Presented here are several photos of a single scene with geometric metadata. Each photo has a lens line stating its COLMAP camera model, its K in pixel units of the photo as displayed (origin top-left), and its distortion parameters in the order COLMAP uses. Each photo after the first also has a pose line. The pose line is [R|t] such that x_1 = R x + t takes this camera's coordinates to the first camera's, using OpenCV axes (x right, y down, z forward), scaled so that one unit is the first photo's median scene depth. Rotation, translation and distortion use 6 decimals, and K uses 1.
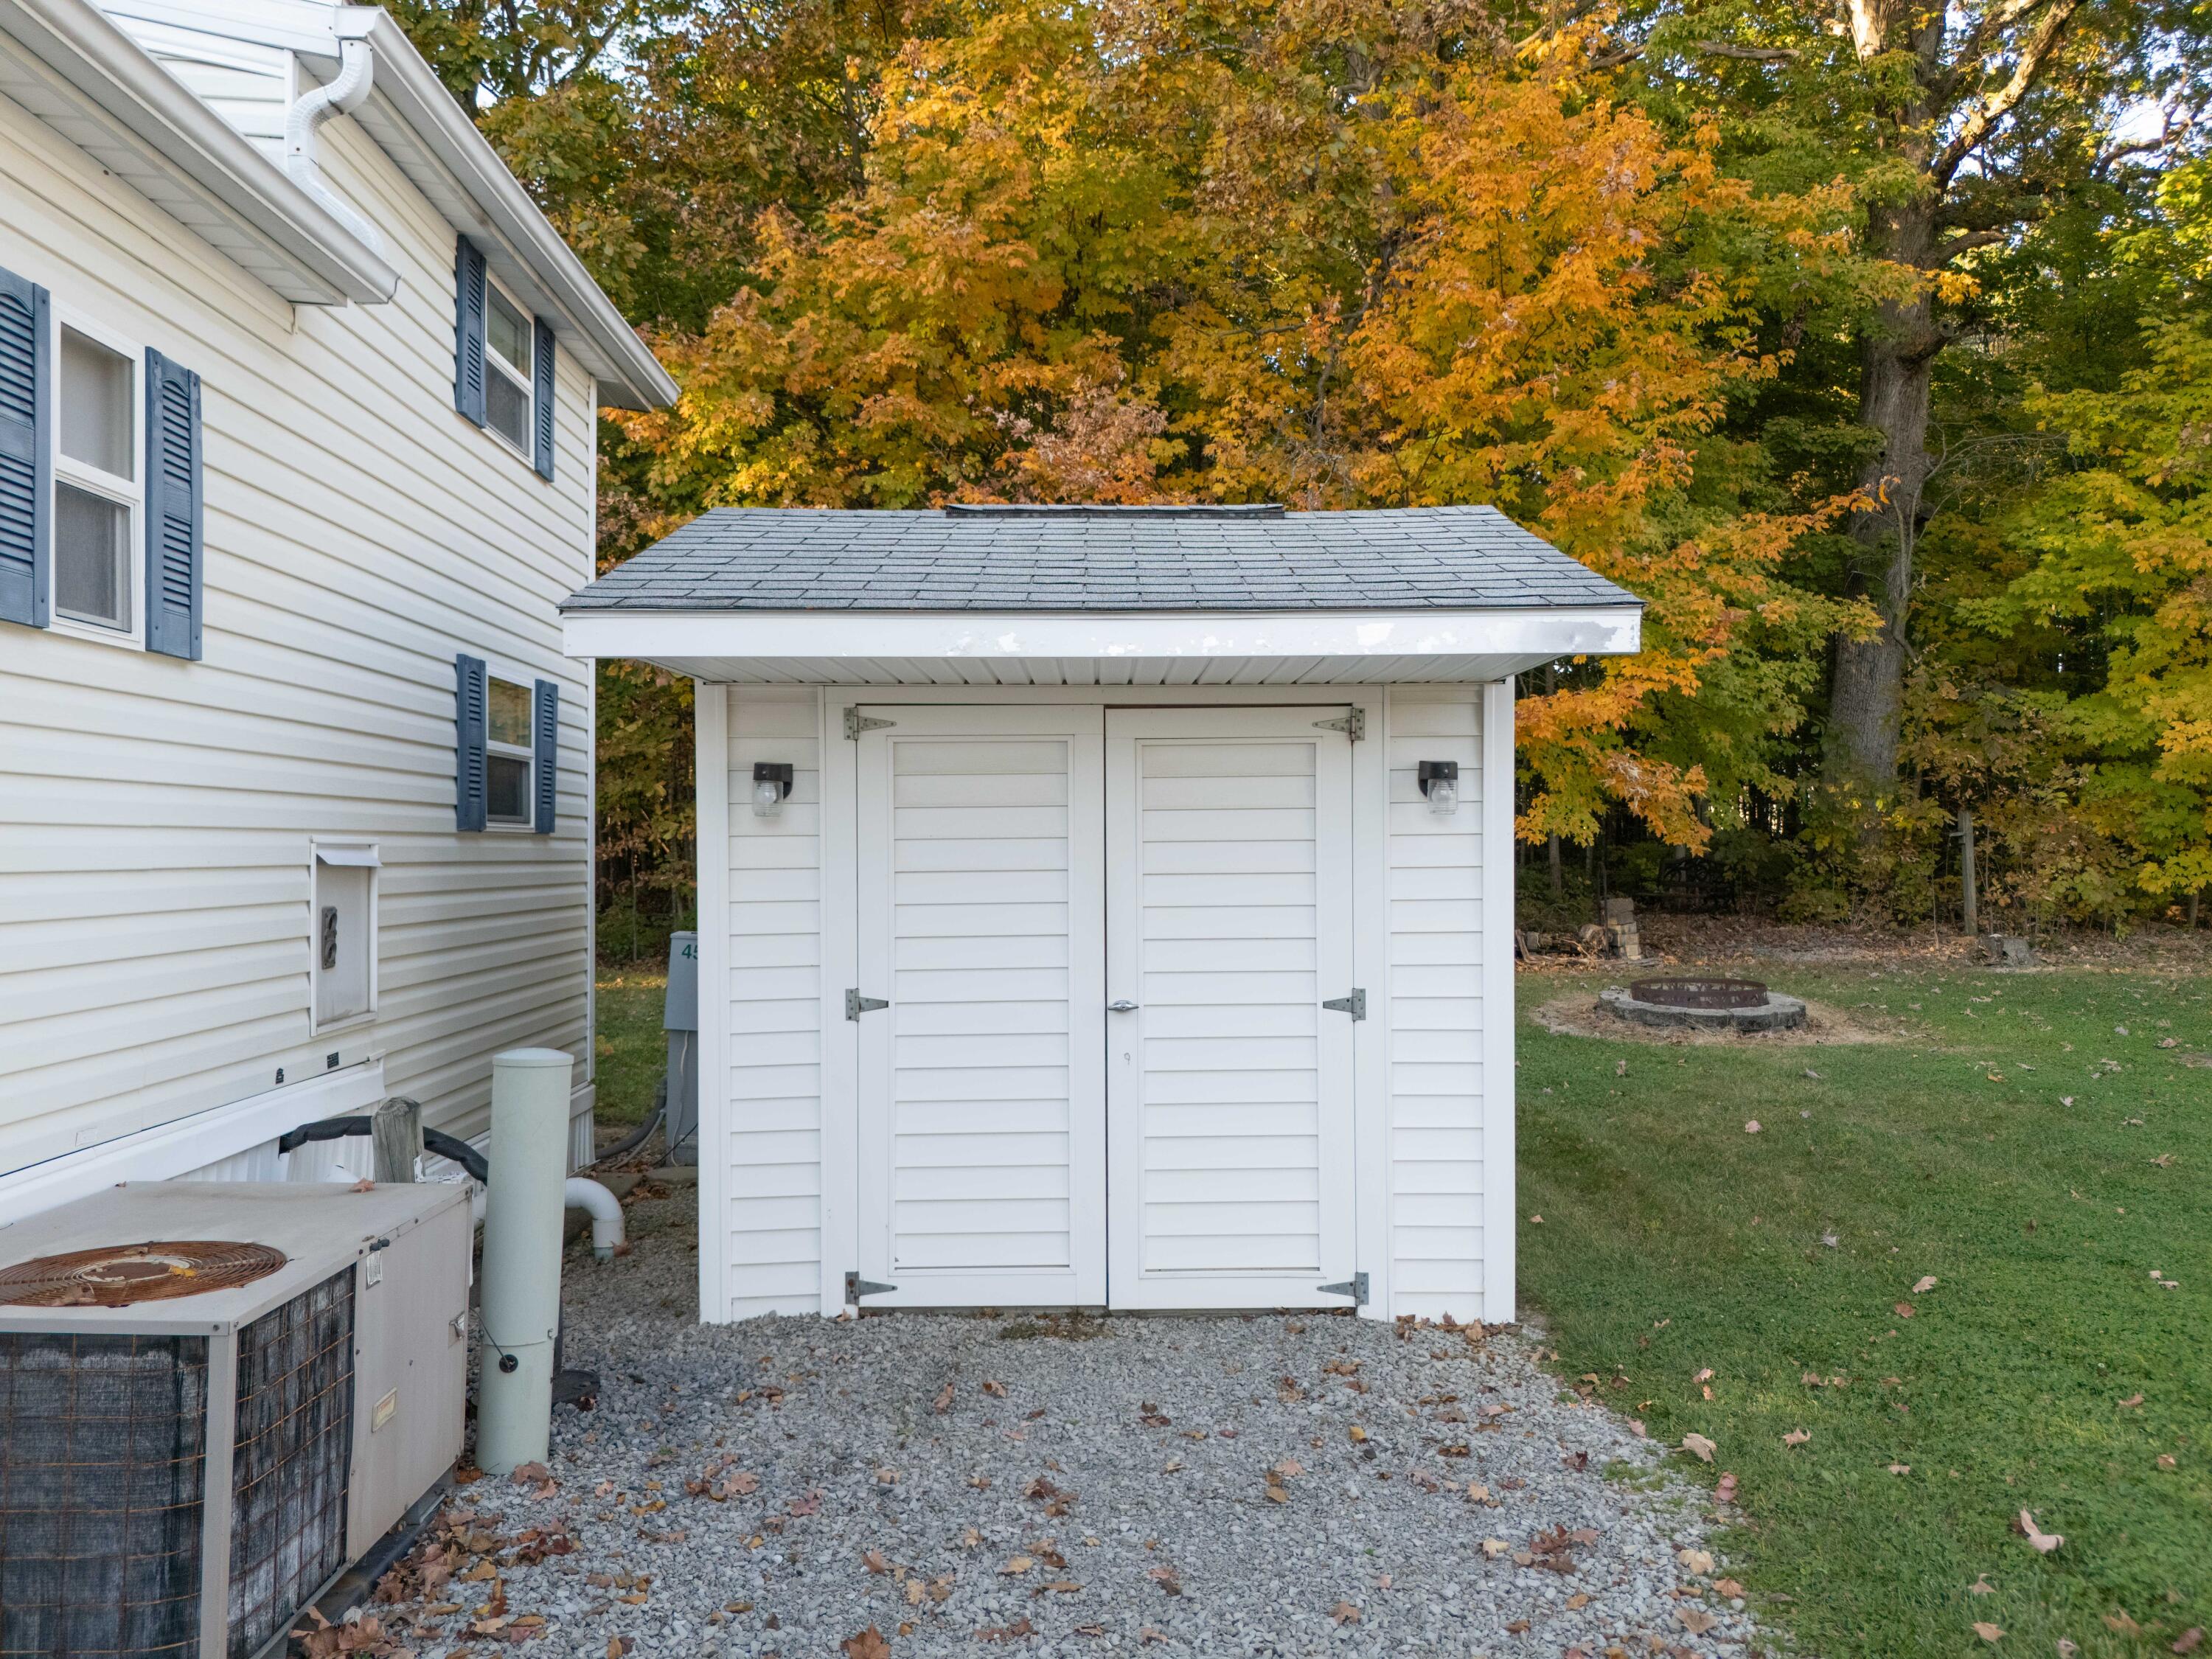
lens RADIAL K [[1642.0, 0, 1115.1], [0, 1642.0, 828.3], [0, 0, 1]] dist [0.071161, -0.053433]
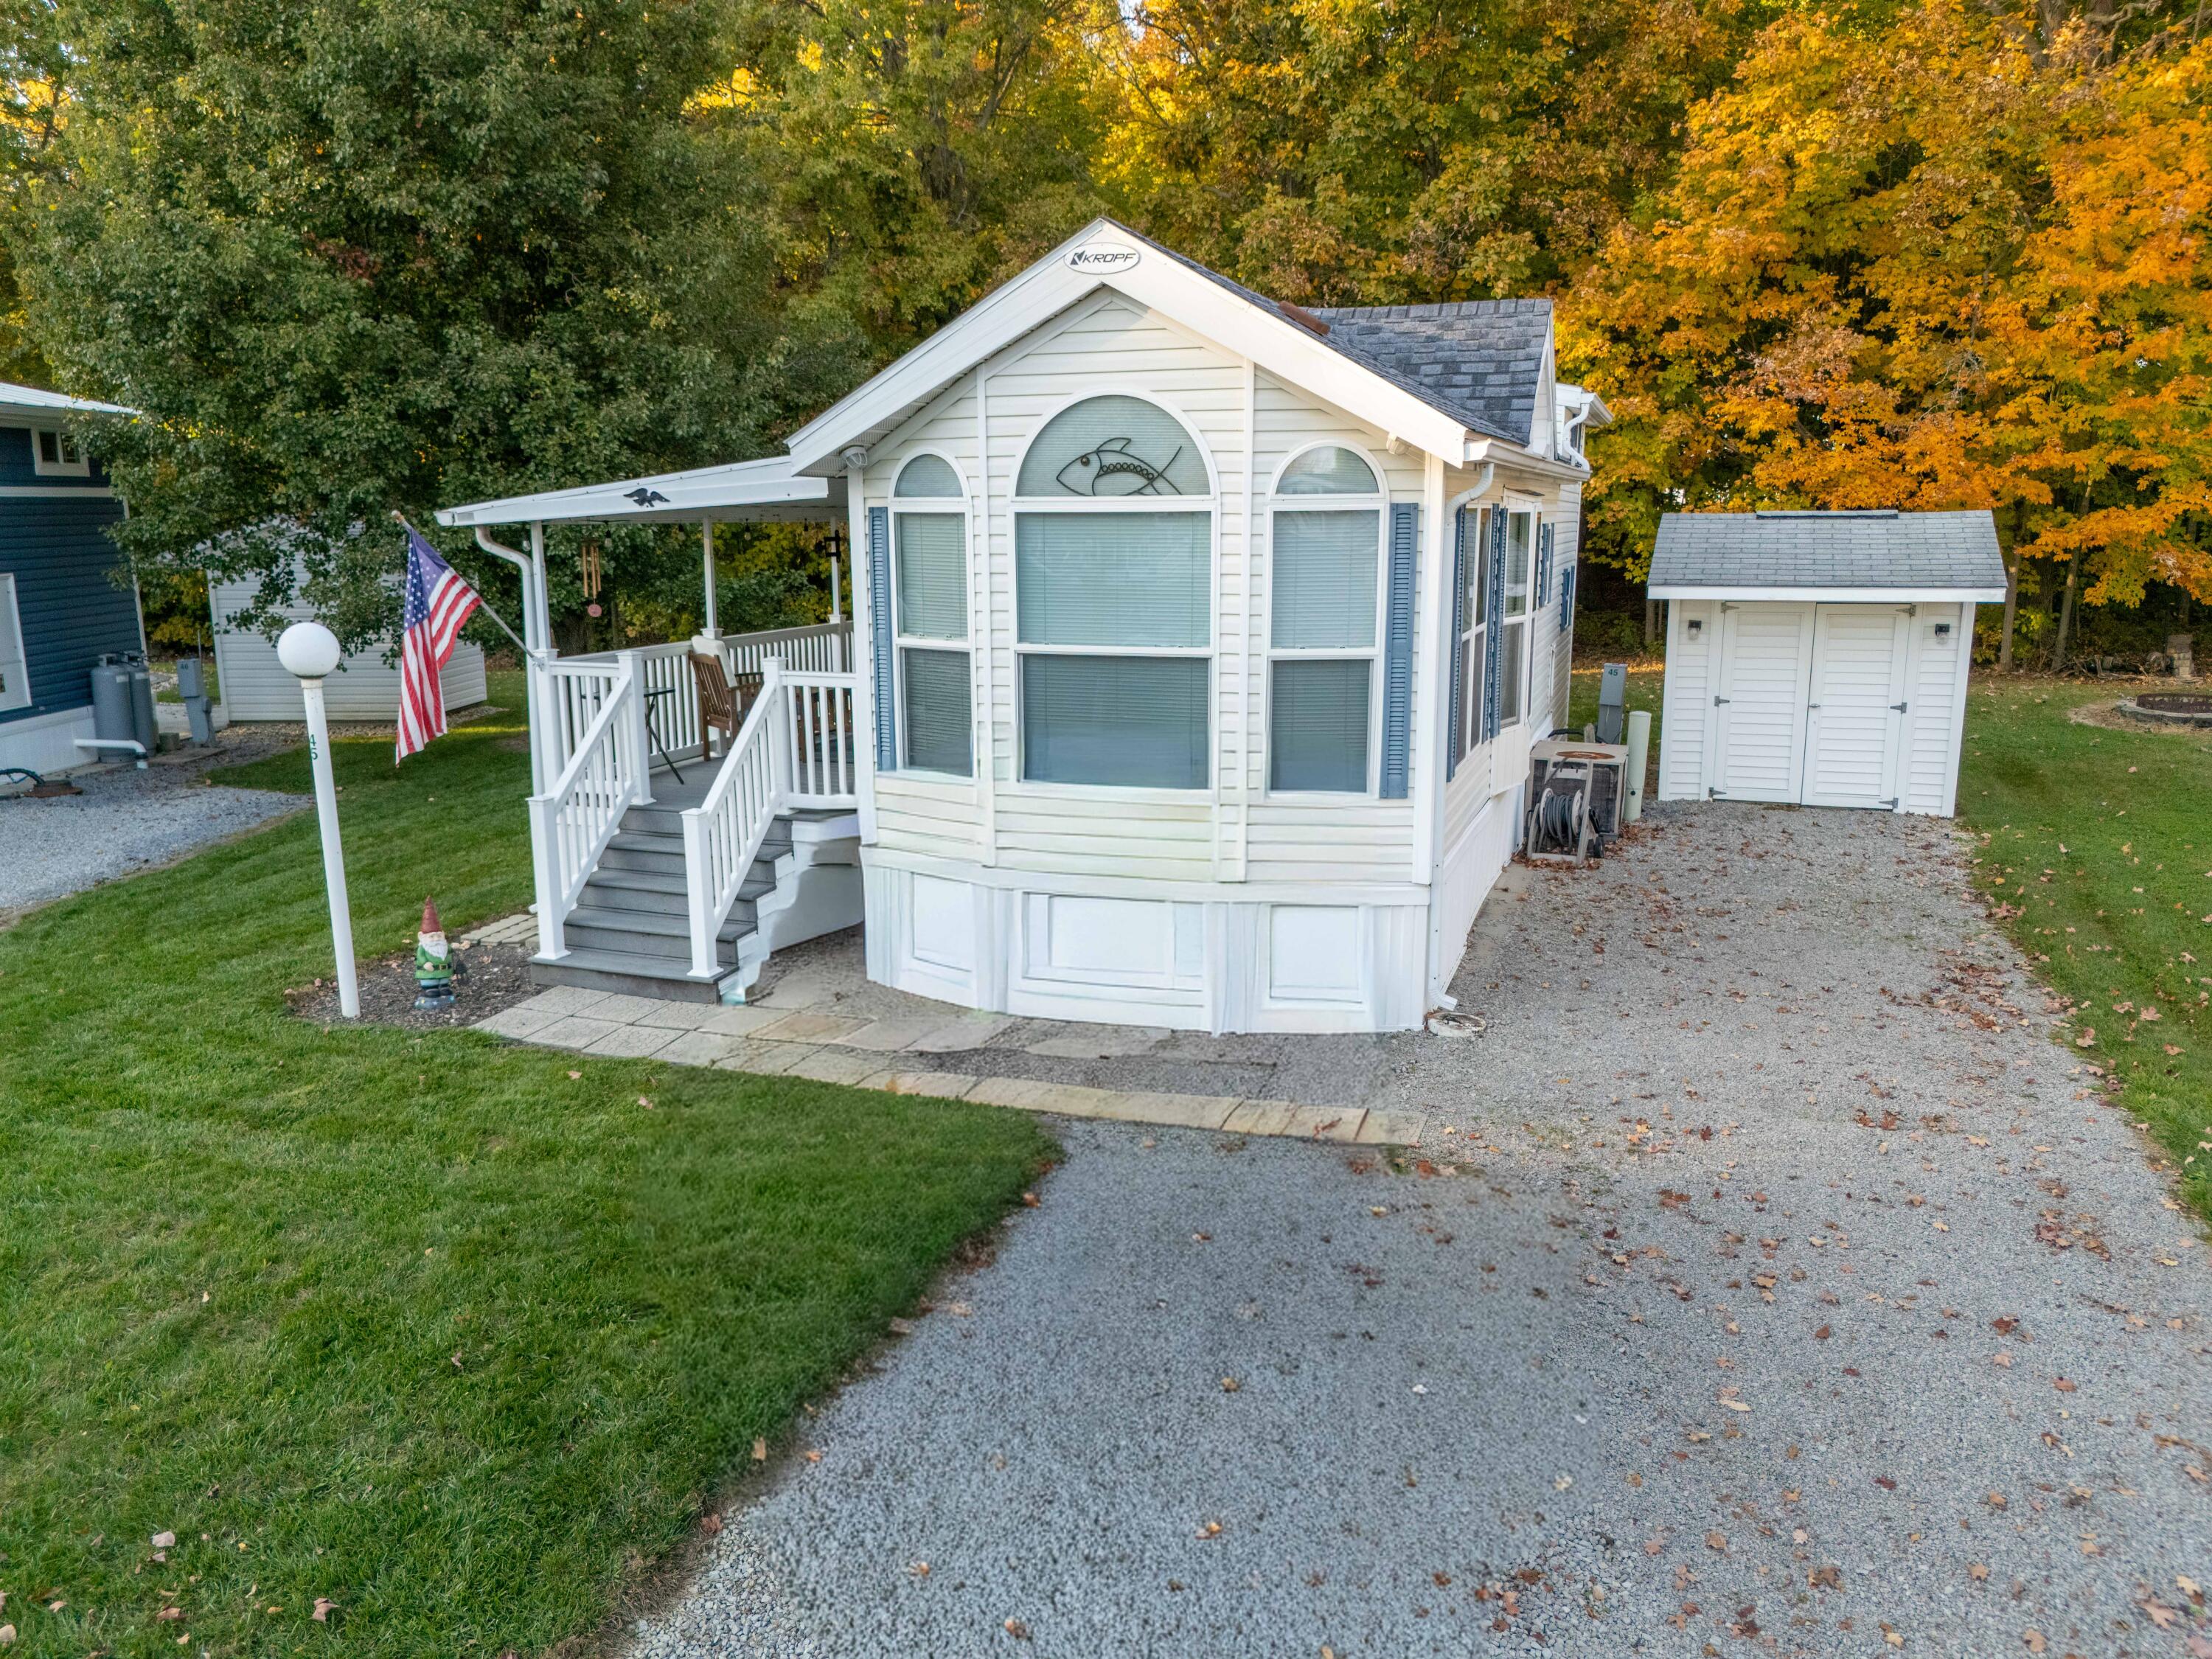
lens RADIAL K [[1642.0, 0, 1115.1], [0, 1642.0, 828.3], [0, 0, 1]] dist [0.071161, -0.053433]
pose [[0.930512, 0.070163, -0.359478, -0.077334], [0.003692, 0.979633, 0.200762, -0.280179], [0.366243, -0.188138, 0.911301, -2.232192]]
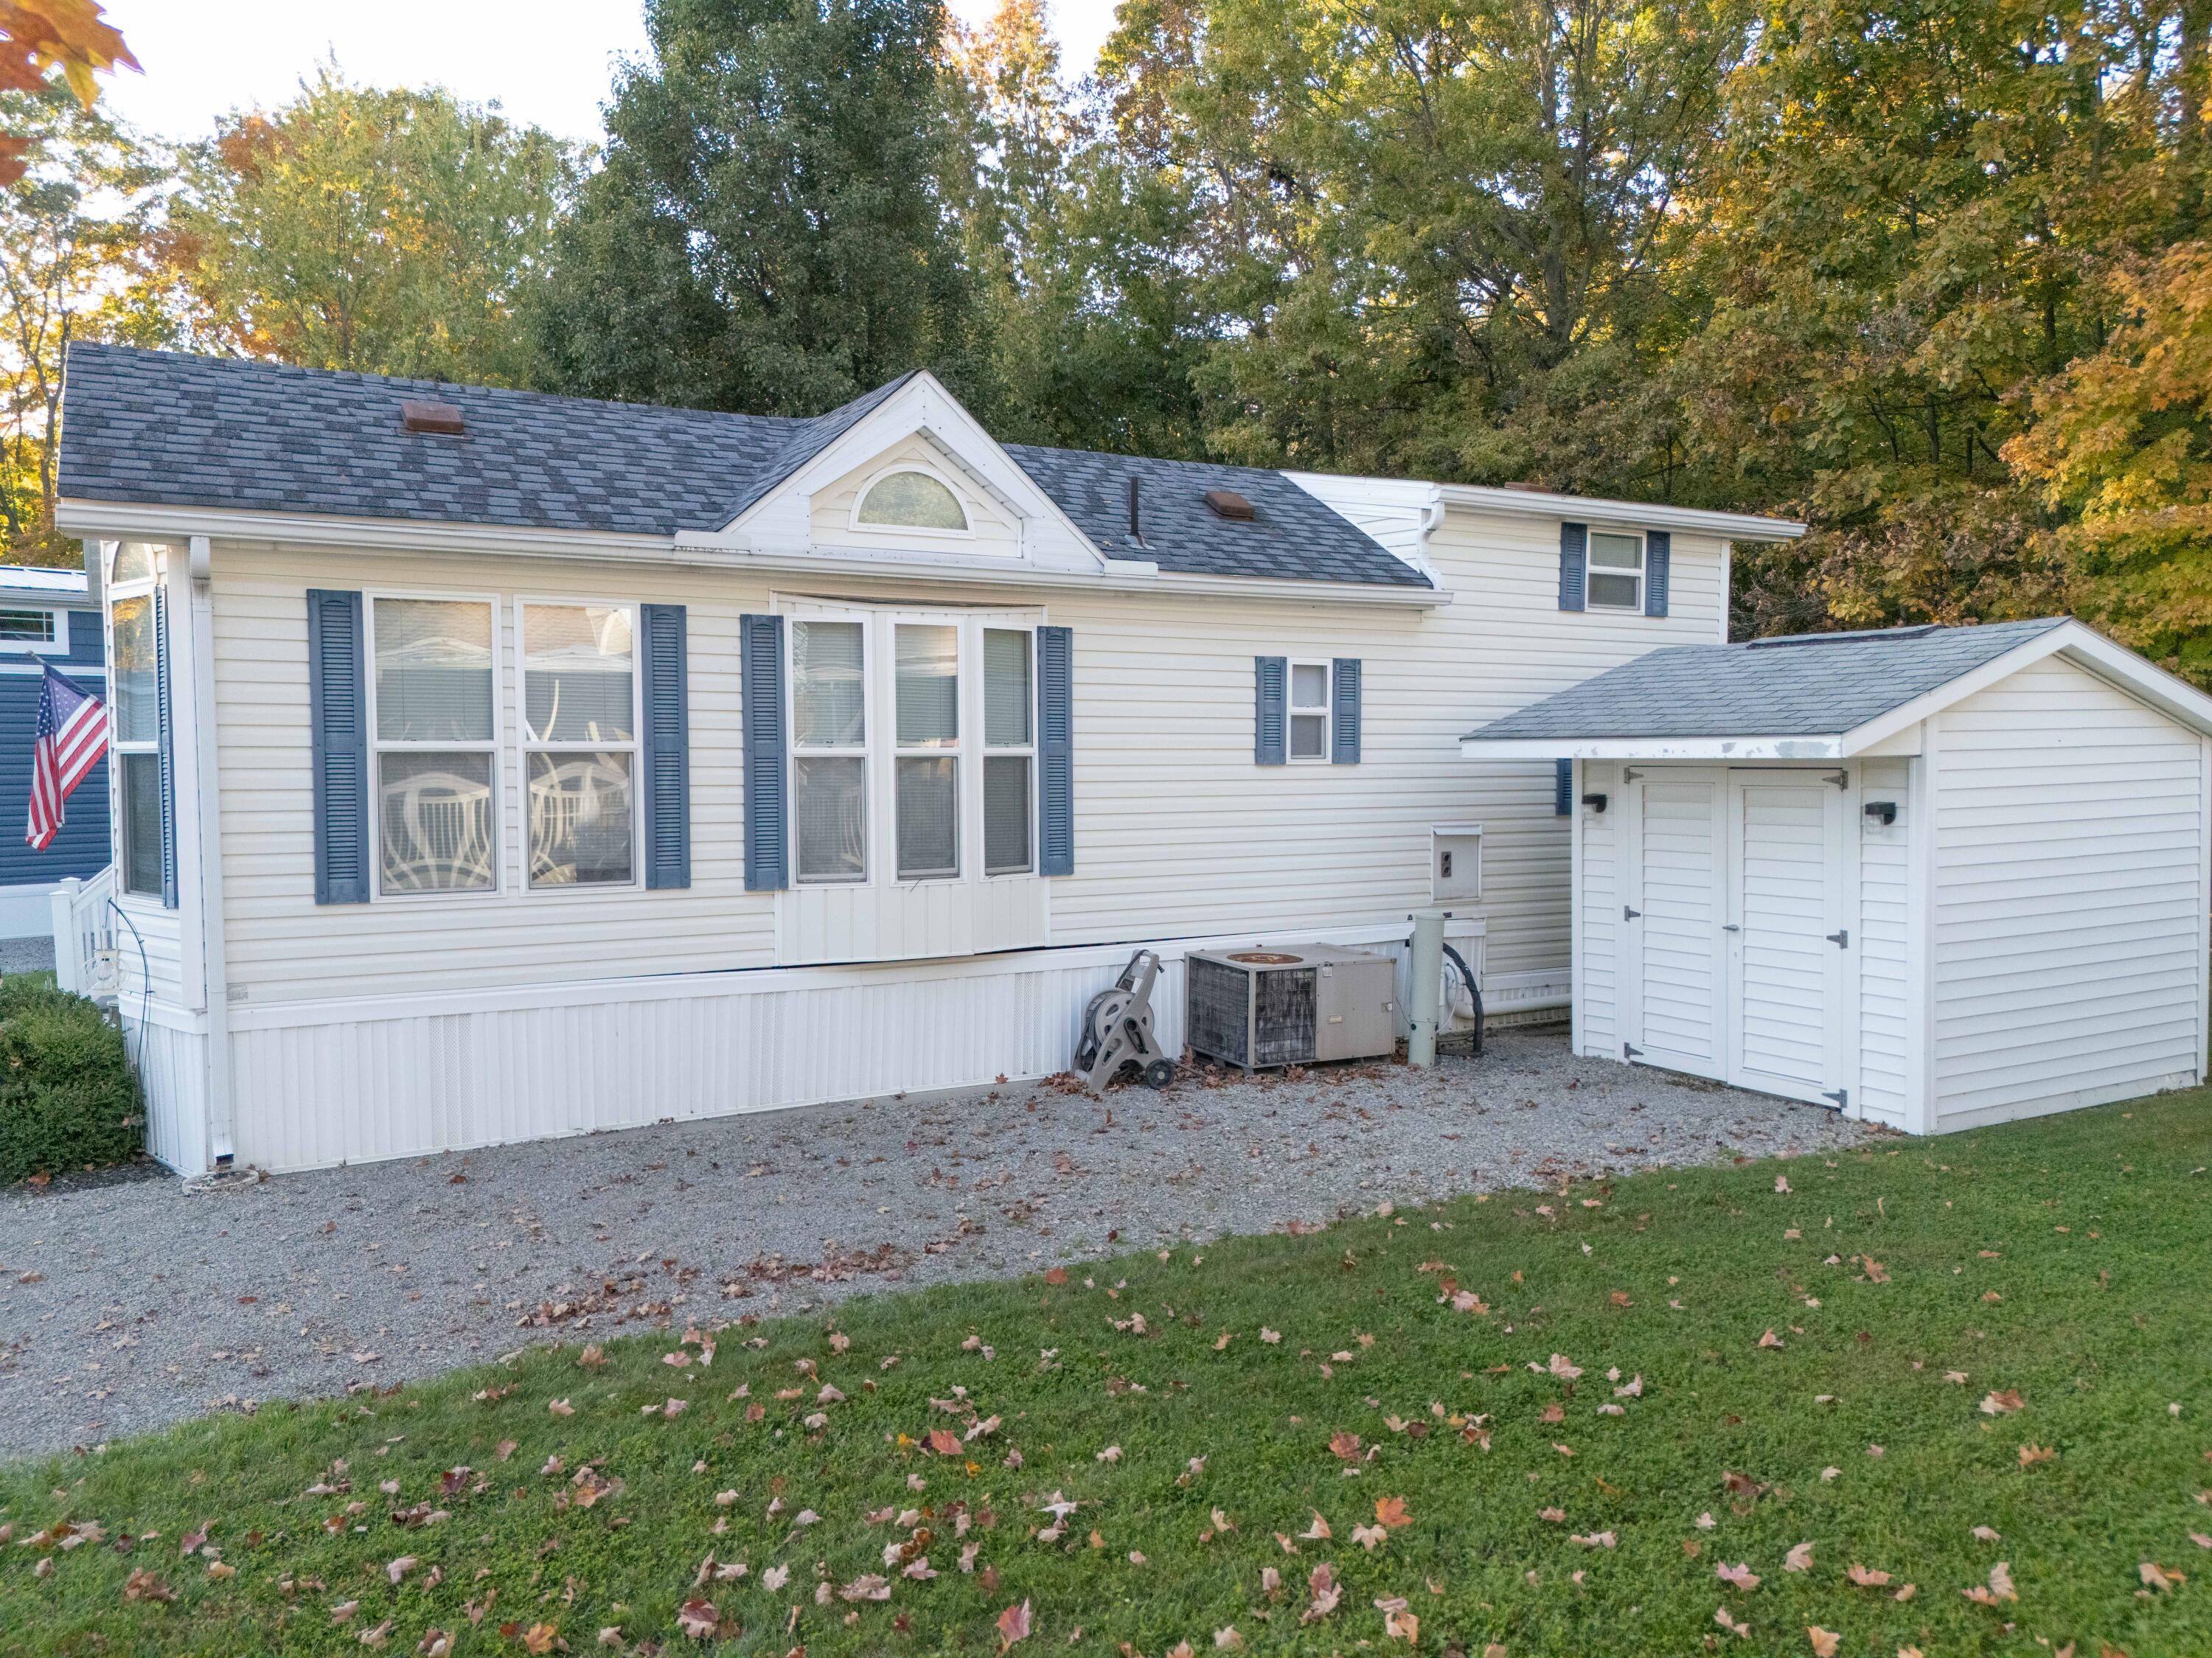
lens RADIAL K [[1641.9, 0, 1115.1], [0, 1641.9, 827.8], [0, 0, 1]] dist [0.071161, -0.053433]
pose [[0.468364, 0.042898, -0.882493, 1.343168], [0.010103, 0.998495, 0.053898, -0.115437], [0.883478, -0.034160, 0.467226, -0.512963]]
